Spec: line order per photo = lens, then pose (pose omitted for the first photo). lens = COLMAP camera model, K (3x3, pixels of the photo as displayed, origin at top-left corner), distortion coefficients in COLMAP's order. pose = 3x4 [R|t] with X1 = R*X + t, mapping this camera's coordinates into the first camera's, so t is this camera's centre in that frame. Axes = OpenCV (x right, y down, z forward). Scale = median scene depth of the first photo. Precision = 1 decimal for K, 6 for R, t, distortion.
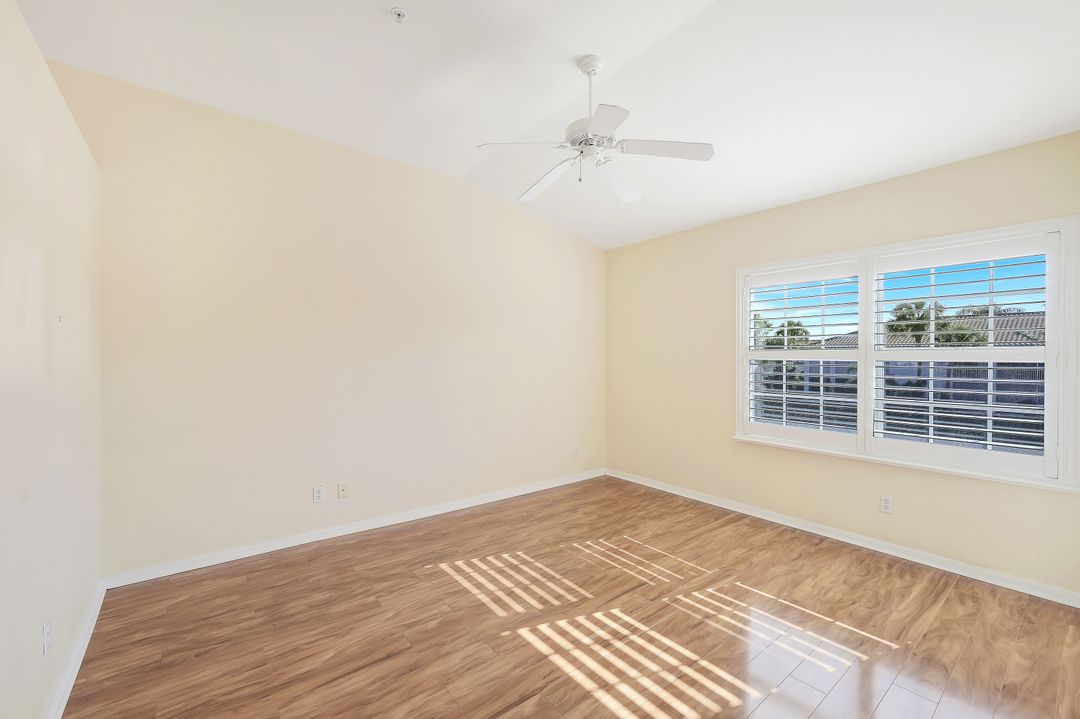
lens RADIAL K [[442.3, 0, 542.0], [0, 442.3, 358.0], [0, 0, 1]] dist [0.006900, -0.000335]
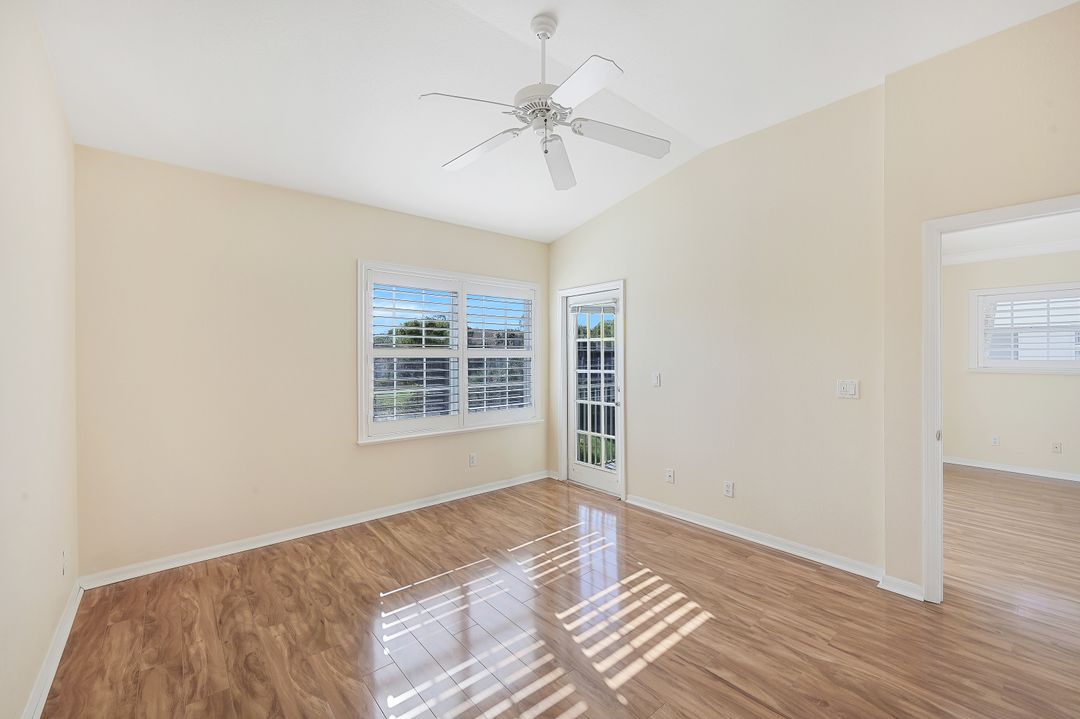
lens RADIAL K [[442.3, 0, 542.0], [0, 442.3, 358.0], [0, 0, 1]] dist [0.006900, -0.000335]
pose [[-0.031257, -0.005871, 0.999494, -0.579896], [0.004378, 0.999972, 0.006010, 0.001055], [-0.999502, 0.004564, -0.031231, 0.775383]]
